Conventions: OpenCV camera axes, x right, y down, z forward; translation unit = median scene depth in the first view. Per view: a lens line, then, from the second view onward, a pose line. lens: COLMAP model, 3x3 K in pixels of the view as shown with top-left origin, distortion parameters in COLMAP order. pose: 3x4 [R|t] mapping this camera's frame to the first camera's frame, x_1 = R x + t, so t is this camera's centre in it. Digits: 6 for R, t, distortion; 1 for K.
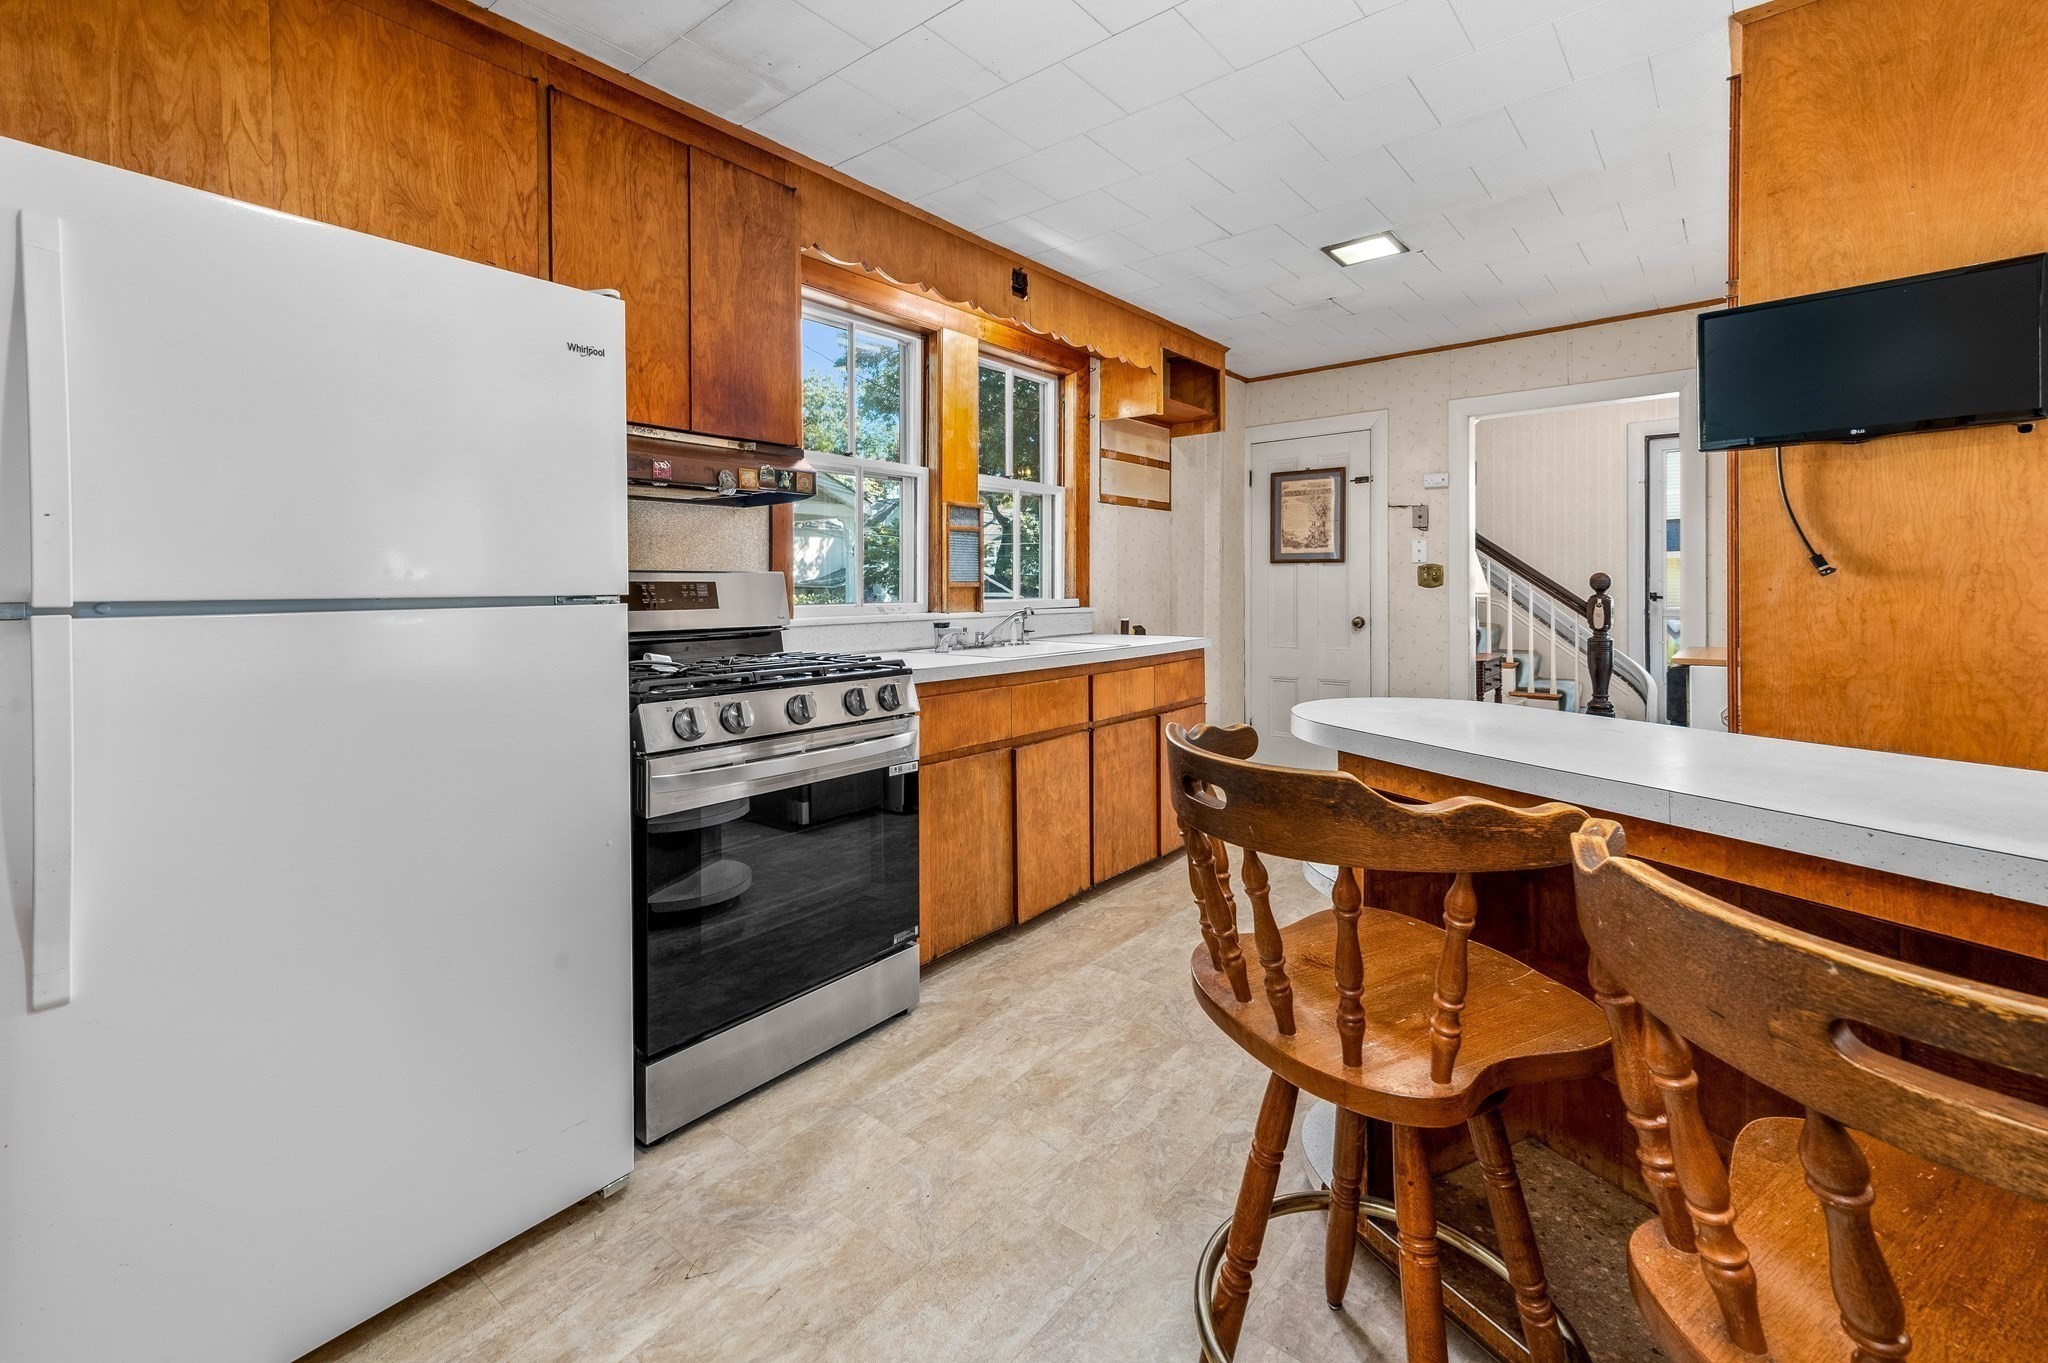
lens RADIAL K [[869.1, 0, 1042.2], [0, 869.1, 589.5], [0, 0, 1]] dist [0.017936, 0.000801]
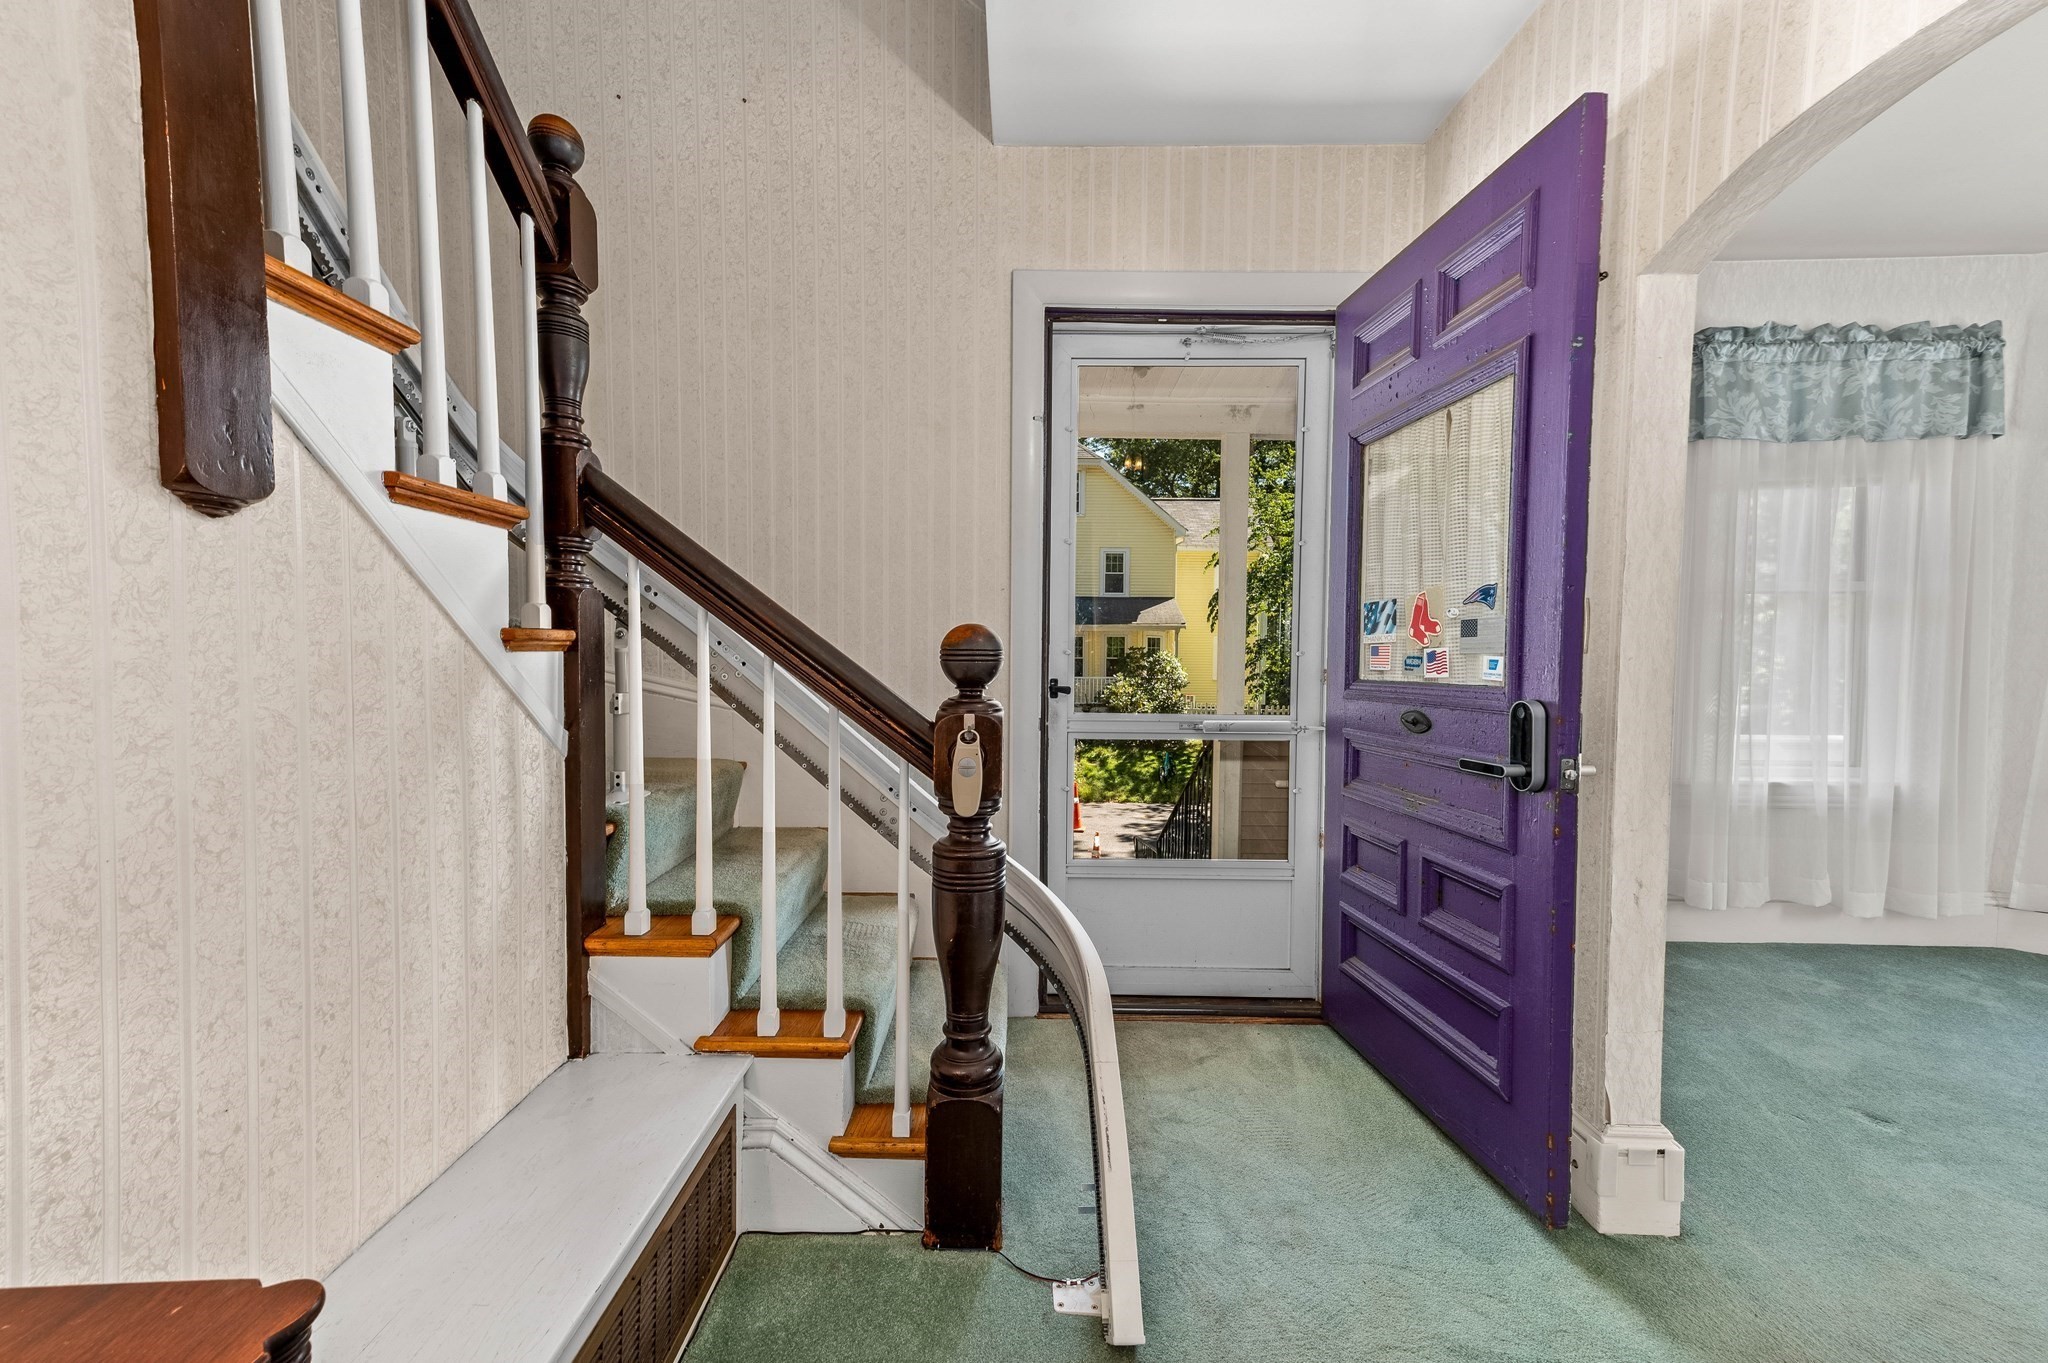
lens RADIAL K [[831.6, 0, 1023.7], [0, 831.6, 685.9], [0, 0, 1]] dist [0.014177, 0.000585]
pose [[0.778667, -0.012771, 0.627307, 0.598573], [-0.011014, 0.999361, 0.034016, -0.009876], [-0.627340, -0.033397, 0.778029, 0.969832]]
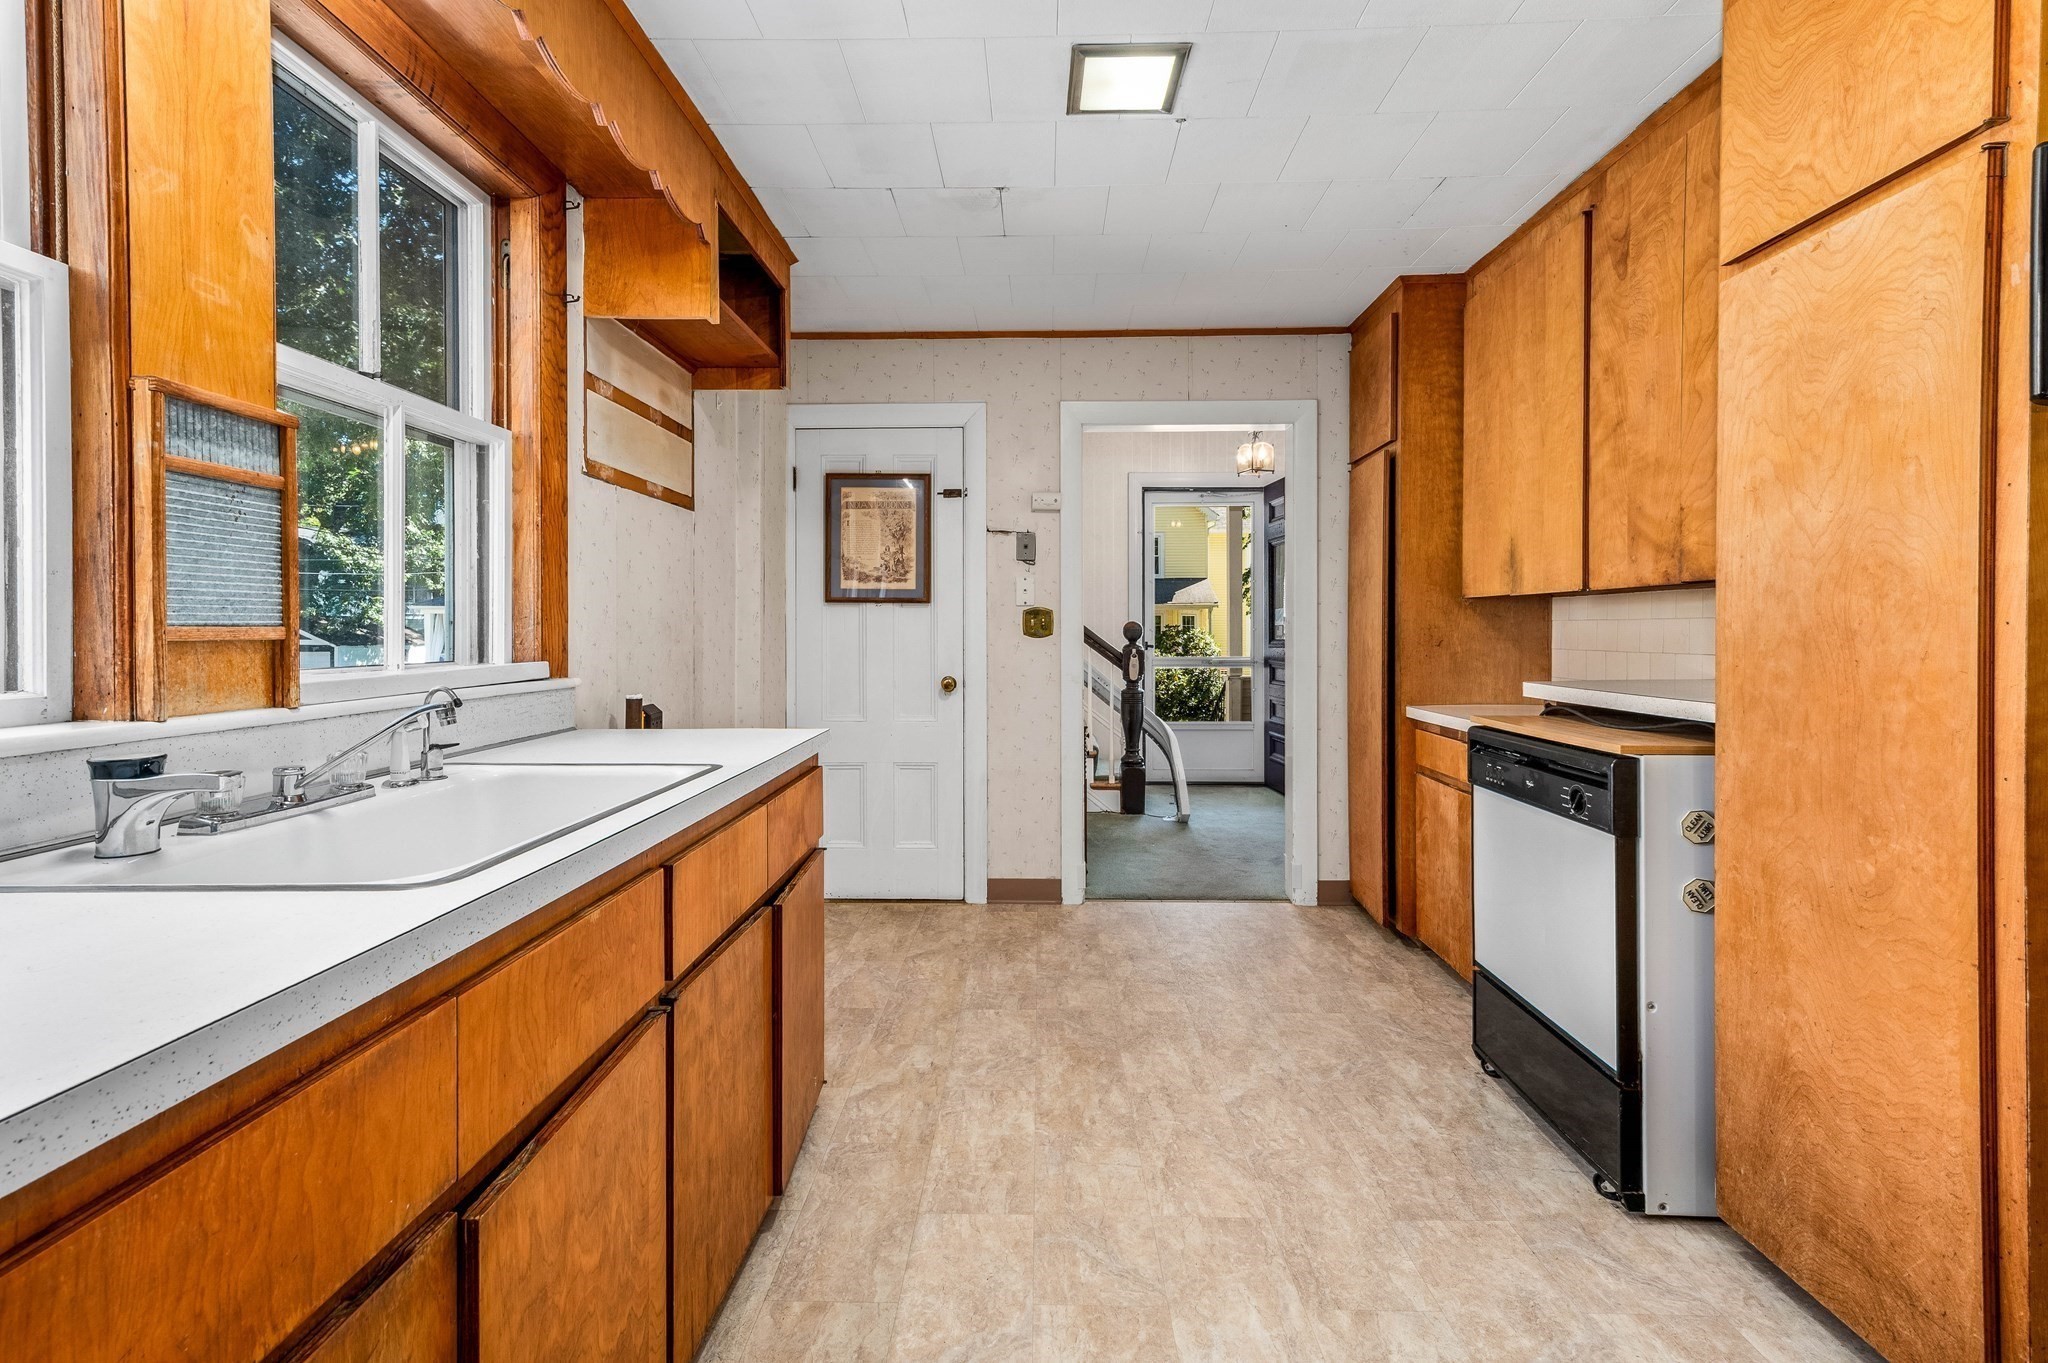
lens RADIAL K [[869.1, 0, 1023.2], [0, 869.1, 641.4], [0, 0, 1]] dist [0.017936, 0.000801]
pose [[0.798598, -0.002321, 0.601860, -0.036177], [-0.001482, 0.999982, 0.005822, -0.003608], [-0.601863, -0.005542, 0.798580, 0.395950]]
